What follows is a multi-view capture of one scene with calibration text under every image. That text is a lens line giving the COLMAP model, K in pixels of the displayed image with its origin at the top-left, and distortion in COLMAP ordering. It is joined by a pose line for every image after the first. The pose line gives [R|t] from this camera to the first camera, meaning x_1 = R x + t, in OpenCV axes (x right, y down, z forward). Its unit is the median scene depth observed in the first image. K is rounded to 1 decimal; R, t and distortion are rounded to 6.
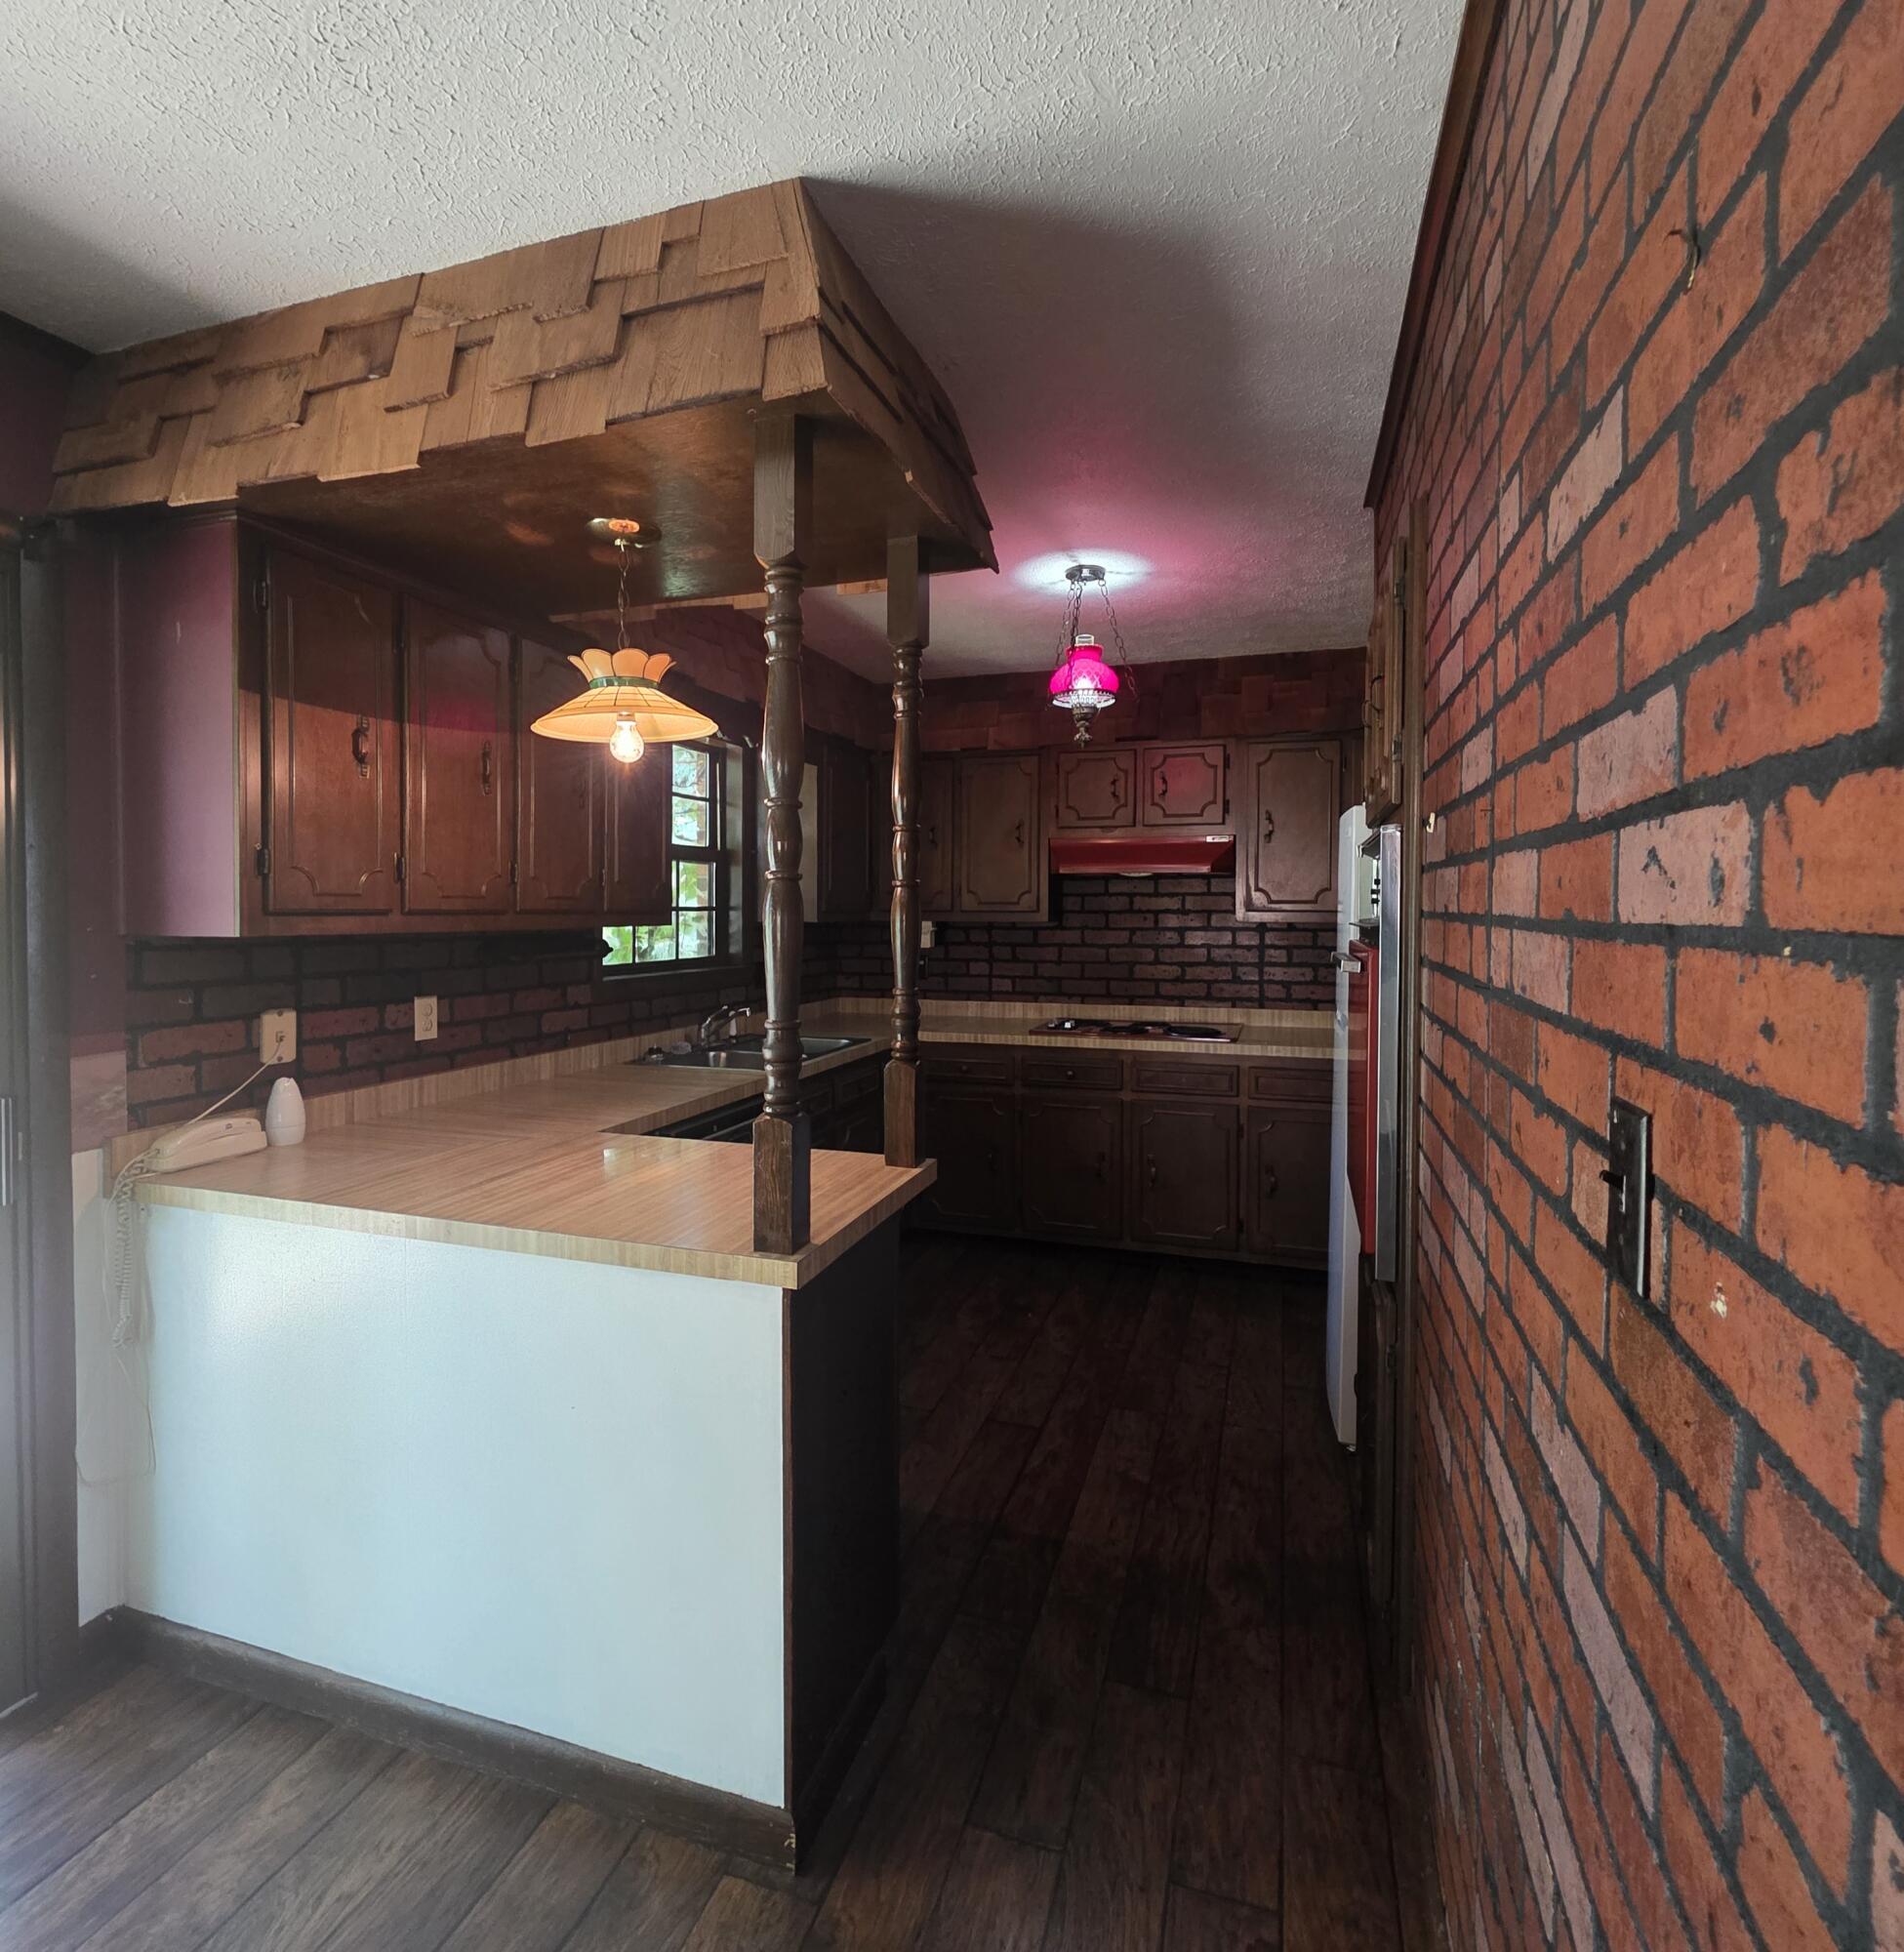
lens RADIAL K [[1015.3, 0, 957.5], [0, 1015.3, 929.7], [0, 0, 1]] dist [-0.001411, -0.000456]
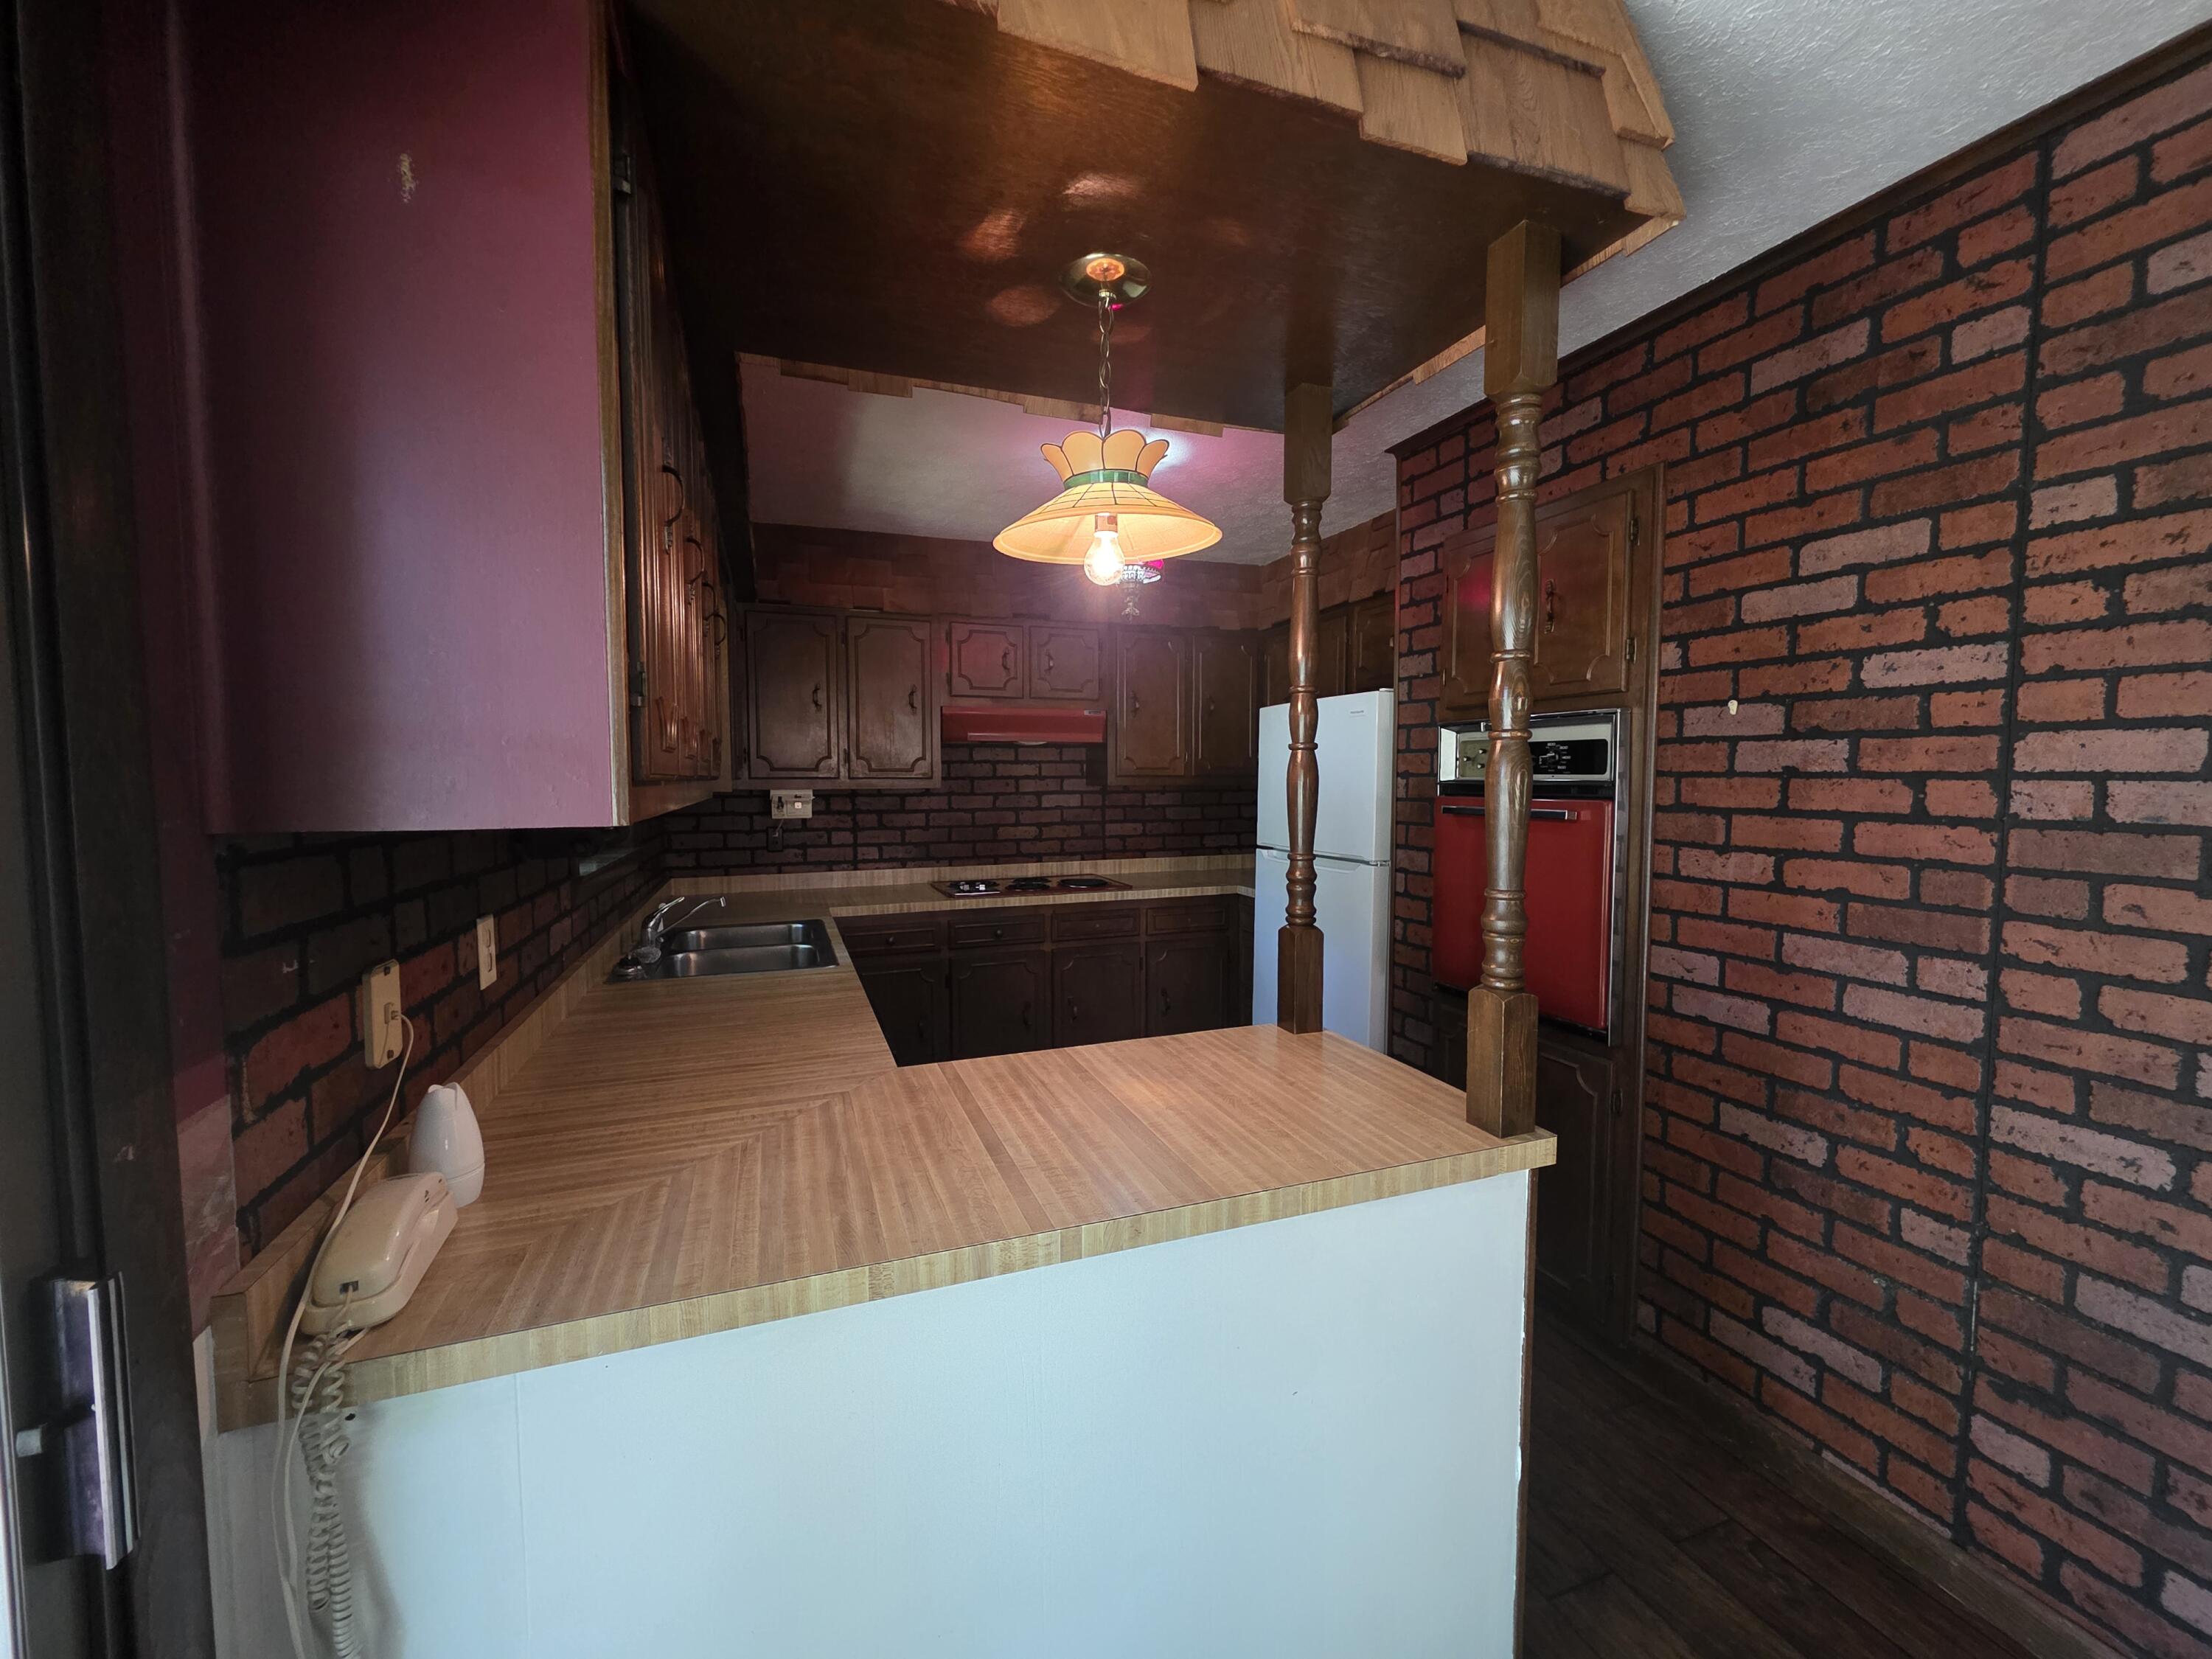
lens RADIAL K [[883.2, 0, 1096.9], [0, 883.2, 828.9], [0, 0, 1]] dist [0.002149, -0.000602]
pose [[0.788593, -0.041684, 0.613501, -0.635531], [0.018307, 0.998849, 0.044334, -0.006234], [-0.614642, -0.023730, 0.788449, 0.387704]]
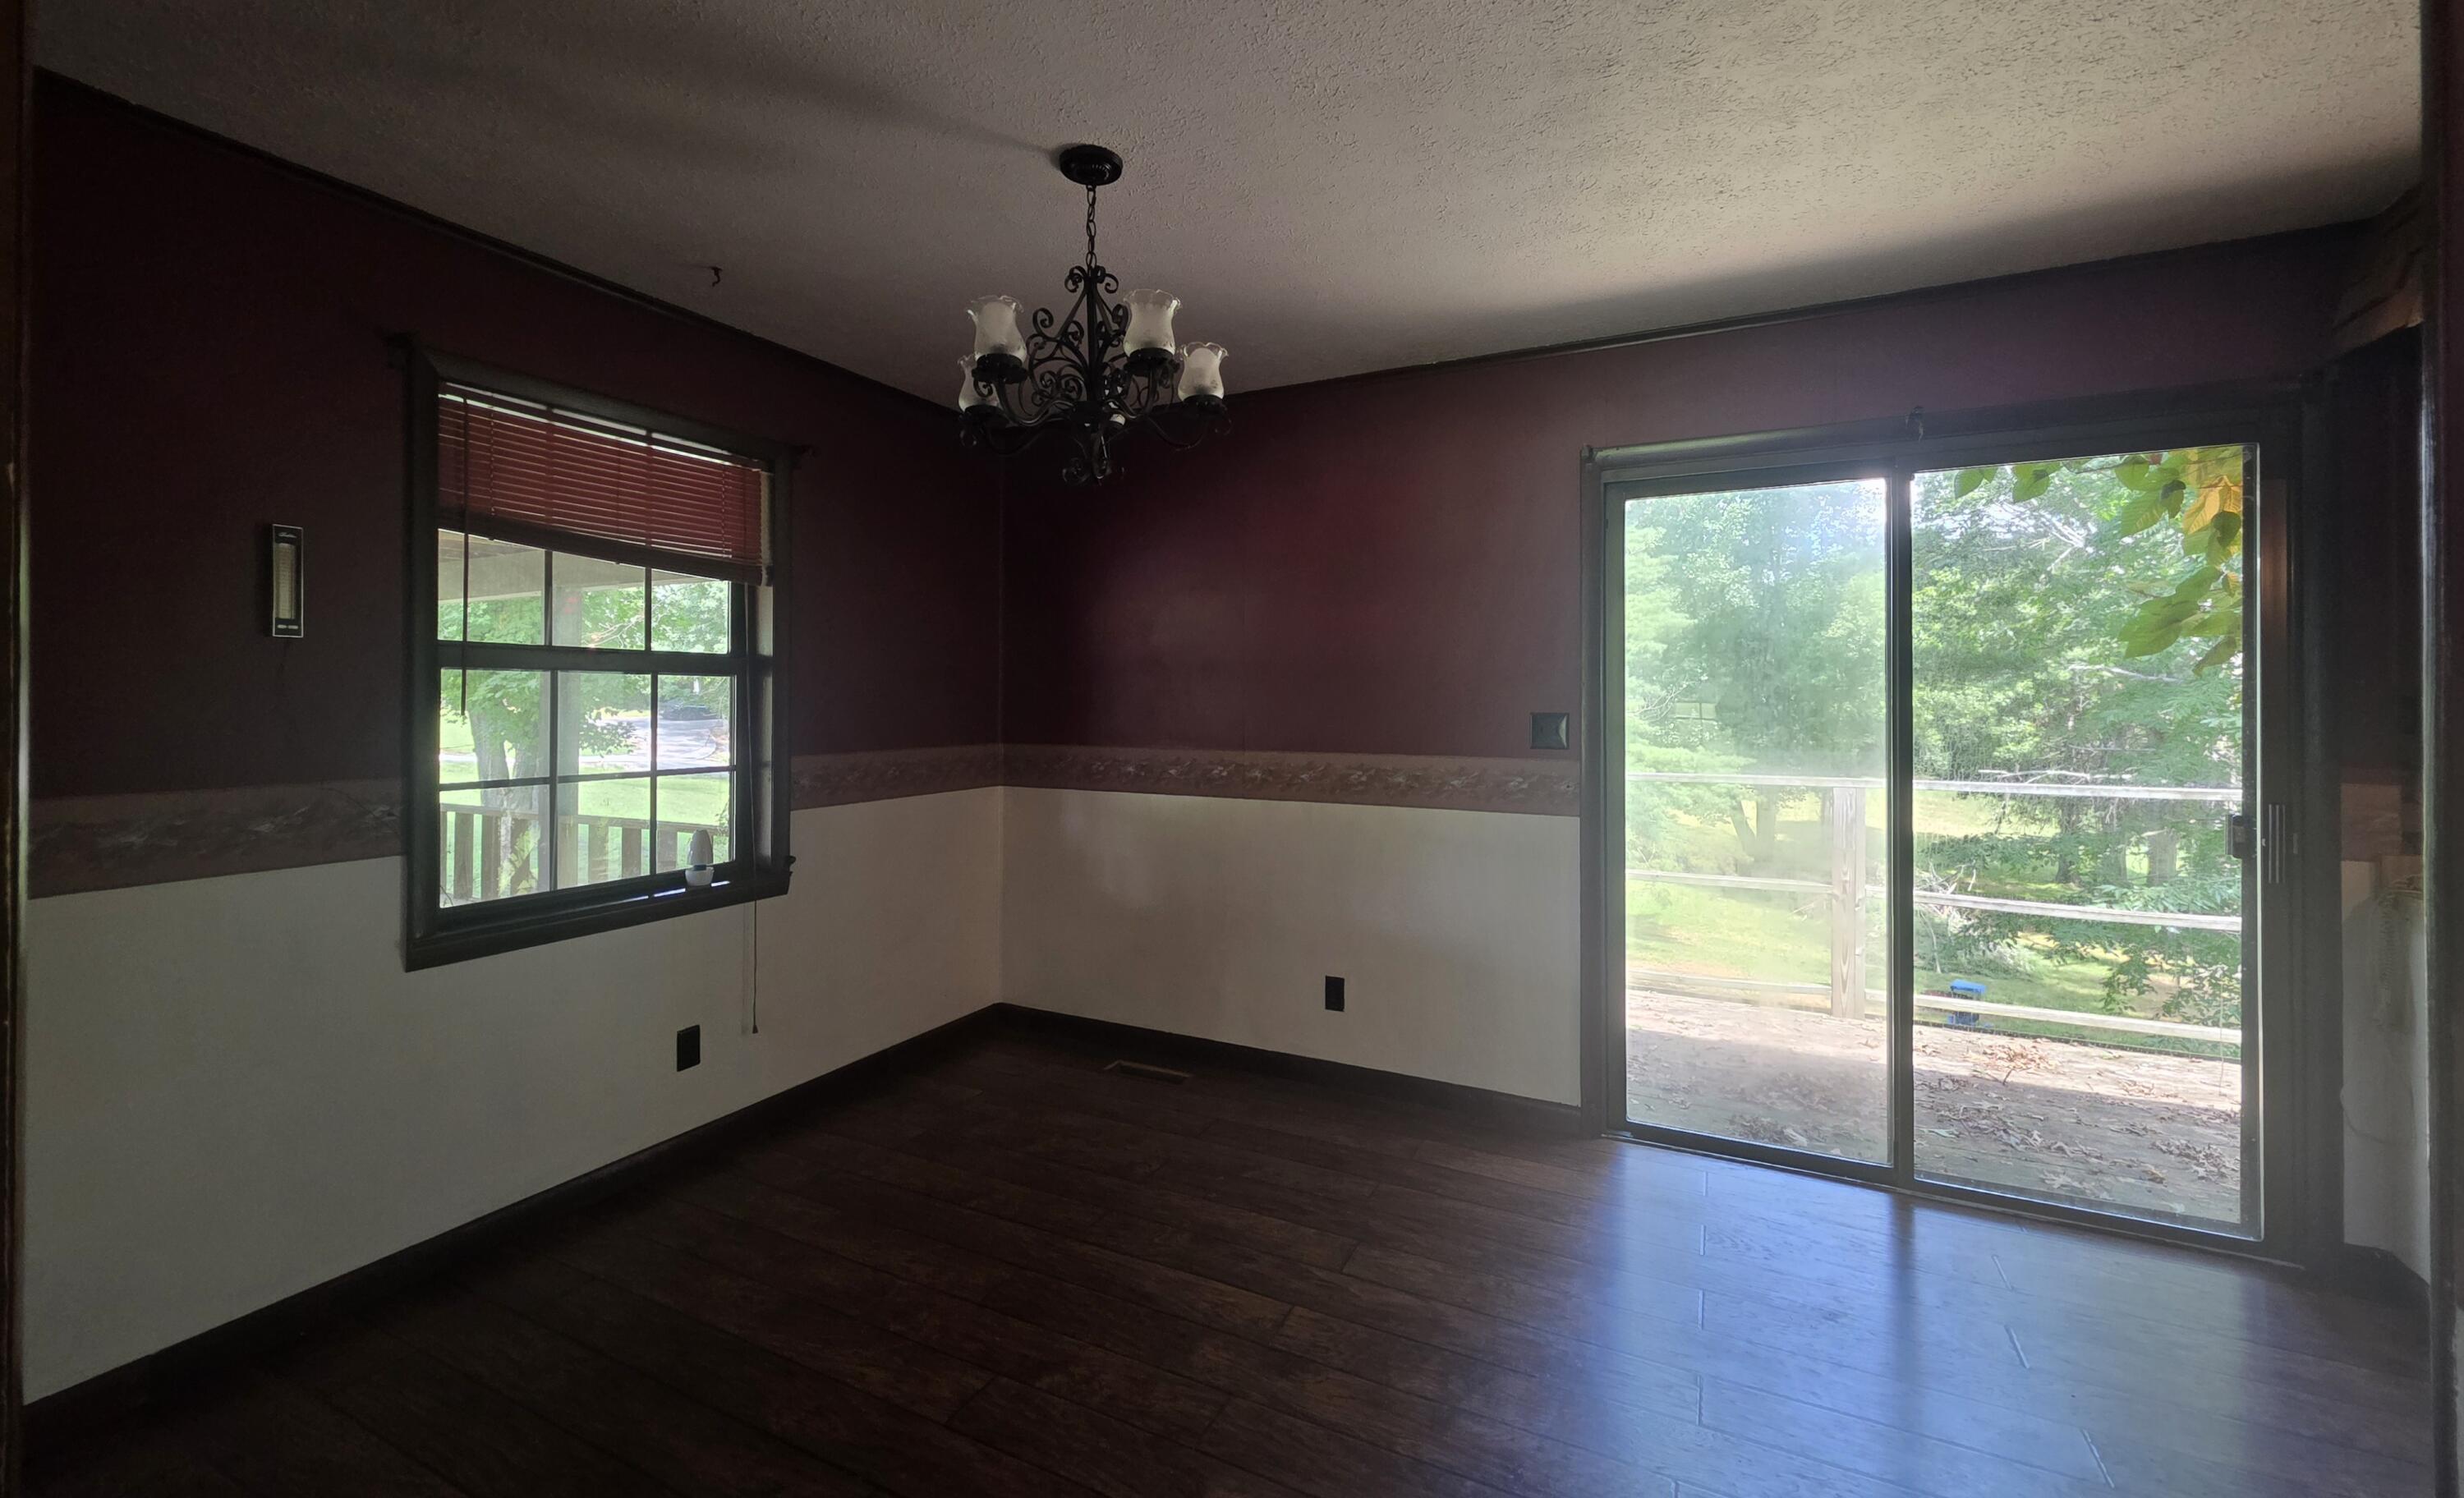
lens RADIAL K [[978.5, 0, 1220.5], [0, 978.5, 689.9], [0, 0, 1]] dist [0.000290, -0.000044]
pose [[-0.164005, -0.013673, -0.986365, 0.447915], [-0.027943, 0.999567, -0.009210, 0.047530], [0.986064, 0.026052, -0.164316, -0.145070]]
